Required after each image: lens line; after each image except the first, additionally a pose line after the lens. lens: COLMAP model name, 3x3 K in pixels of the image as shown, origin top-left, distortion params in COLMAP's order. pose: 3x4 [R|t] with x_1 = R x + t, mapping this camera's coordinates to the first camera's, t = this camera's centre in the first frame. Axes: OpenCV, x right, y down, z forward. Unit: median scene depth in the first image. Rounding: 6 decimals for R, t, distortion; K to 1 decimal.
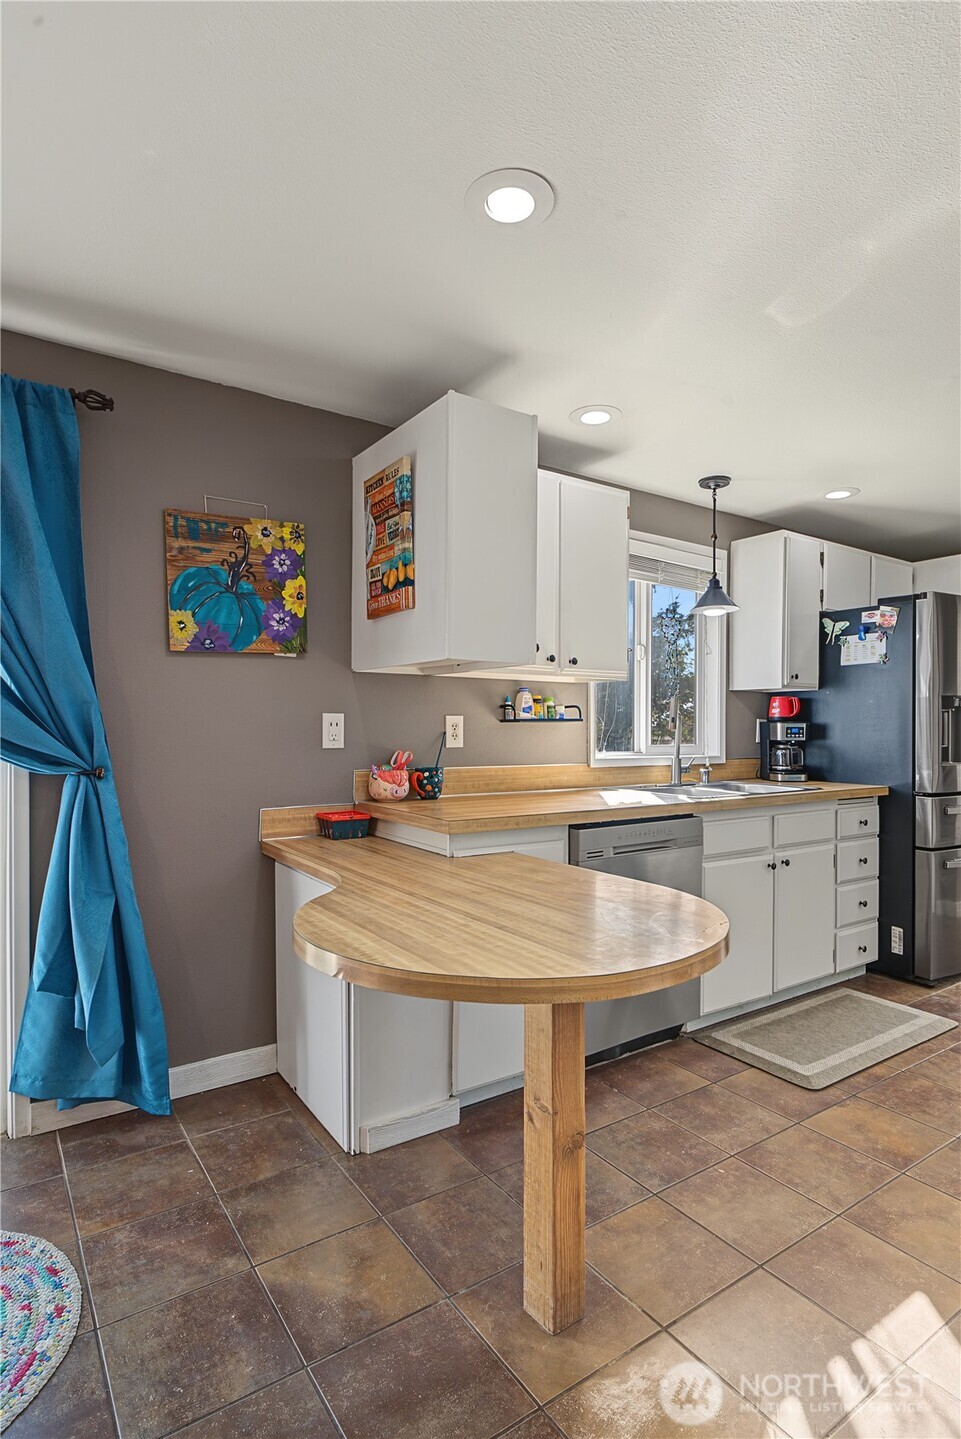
lens RADIAL K [[755.9, 0, 485.9], [0, 755.9, 724.5], [0, 0, 1]] dist [-0.011251, 0.000984]
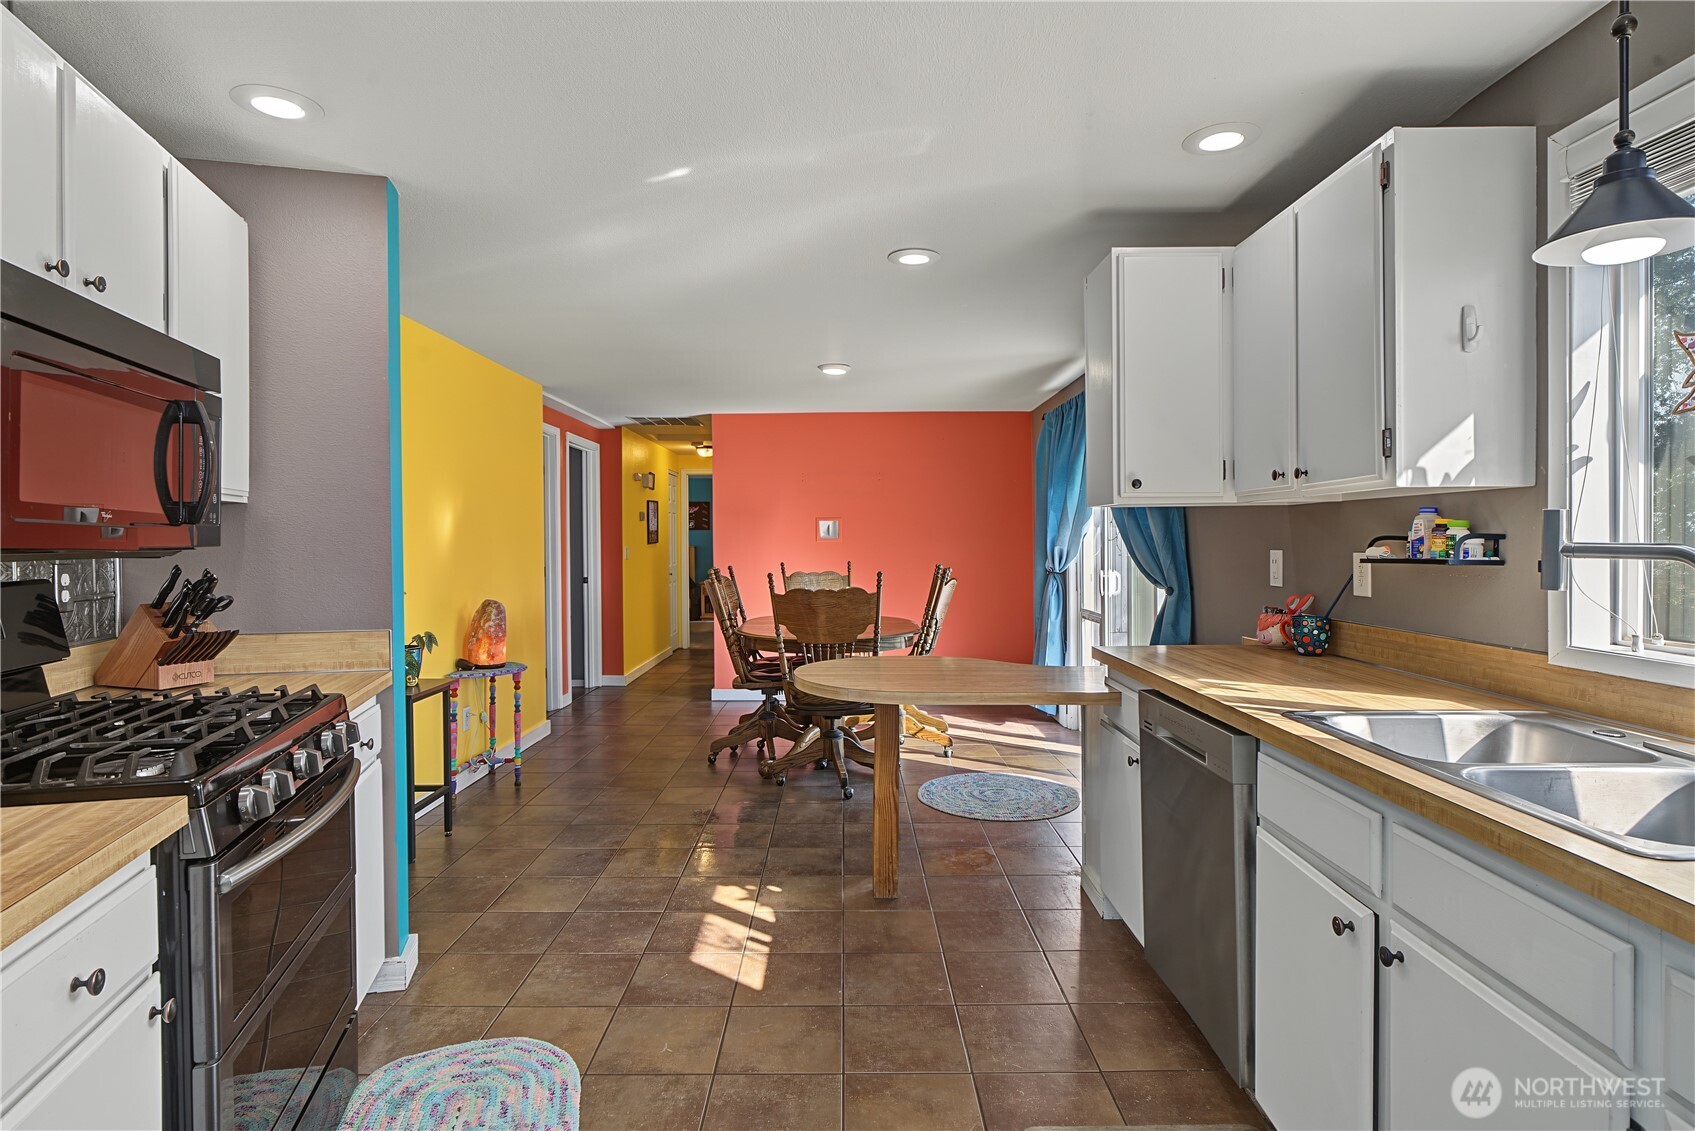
lens RADIAL K [[890.4, 0, 836.9], [0, 890.4, 553.8], [0, 0, 1]] dist [-0.011251, 0.000984]
pose [[-0.575959, 0.009615, -0.817422, 0.850803], [0.004046, 0.999952, 0.008911, -0.018674], [0.817468, 0.001825, -0.575971, 0.961052]]
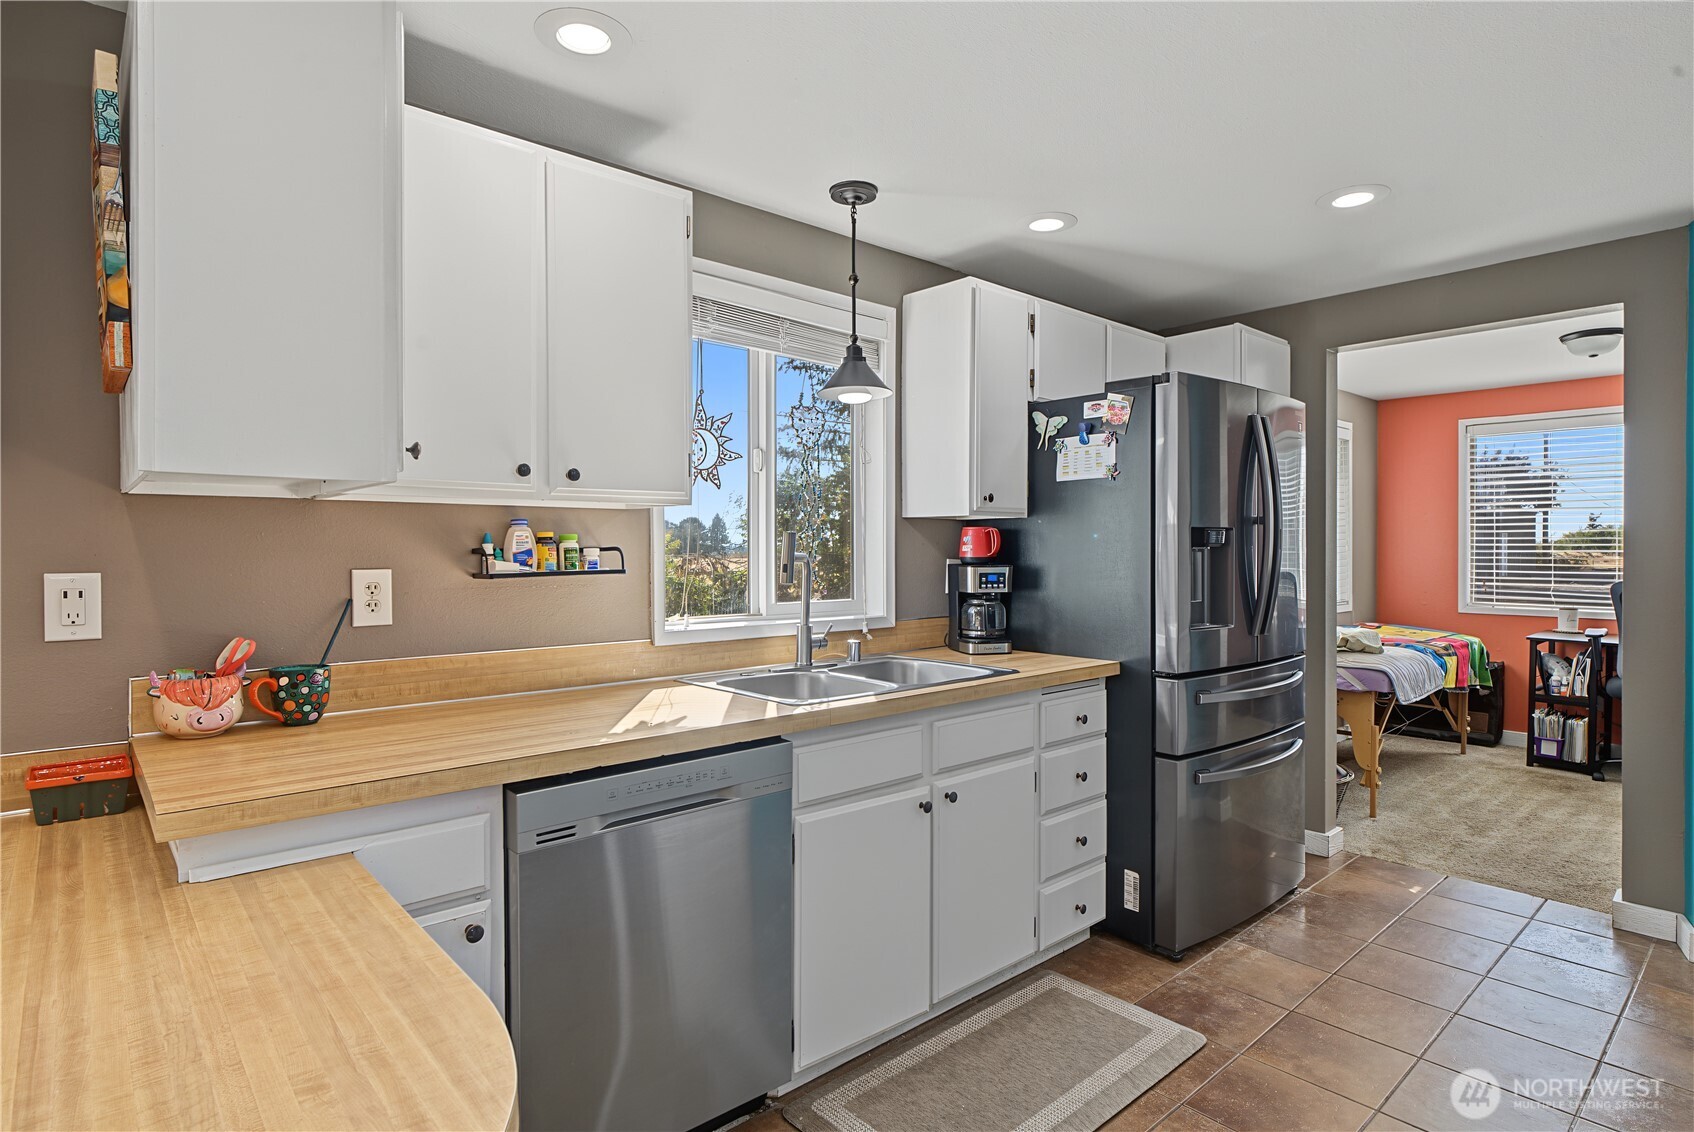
lens RADIAL K [[889.9, 0, 850.5], [0, 889.9, 553.8], [0, 0, 1]] dist [-0.011251, 0.000984]
pose [[0.991219, -0.006644, 0.132063, 0.202475], [0.005263, 0.999928, 0.010805, -0.025810], [-0.132125, -0.010015, 0.991182, 0.259391]]
